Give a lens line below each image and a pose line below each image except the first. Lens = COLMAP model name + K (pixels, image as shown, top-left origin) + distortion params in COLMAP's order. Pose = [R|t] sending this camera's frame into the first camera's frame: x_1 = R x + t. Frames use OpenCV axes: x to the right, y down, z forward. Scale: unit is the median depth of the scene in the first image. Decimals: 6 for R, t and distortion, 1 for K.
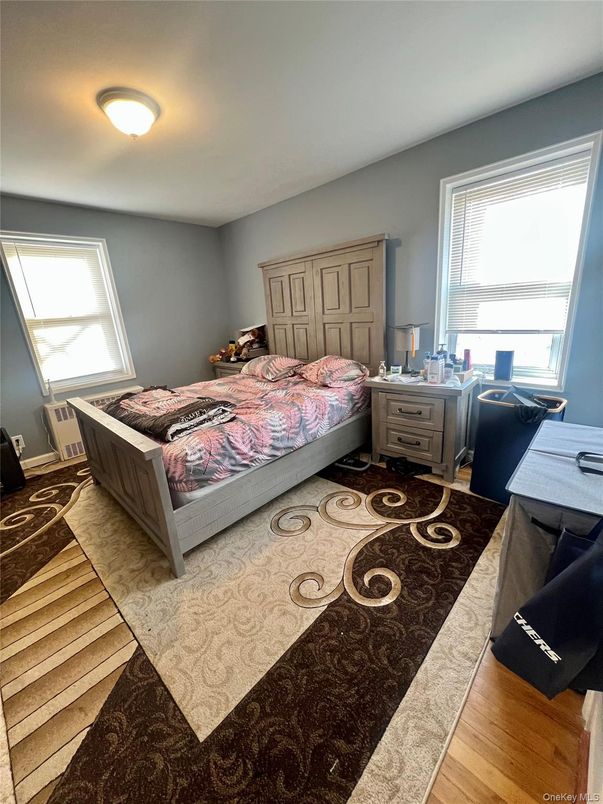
lens RADIAL K [[320.5, 0, 301.3], [0, 320.5, 401.3], [0, 0, 1]] dist [-0.003307, 0.000658]
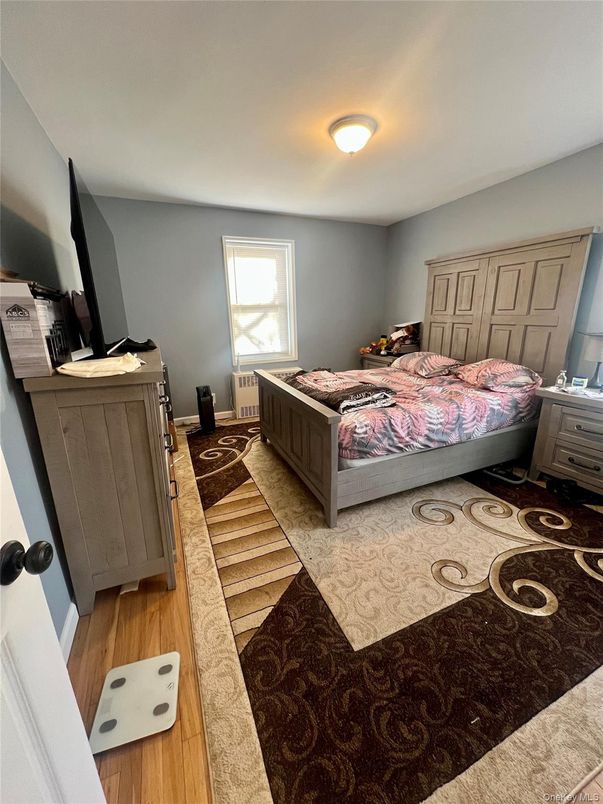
lens RADIAL K [[320.5, 0, 301.6], [0, 320.5, 401.3], [0, 0, 1]] dist [-0.003307, 0.000658]
pose [[0.918622, 0.156047, -0.363020, -0.101131], [-0.152075, 0.987572, 0.039691, 0.044798], [0.364702, 0.018746, 0.930936, -0.123728]]
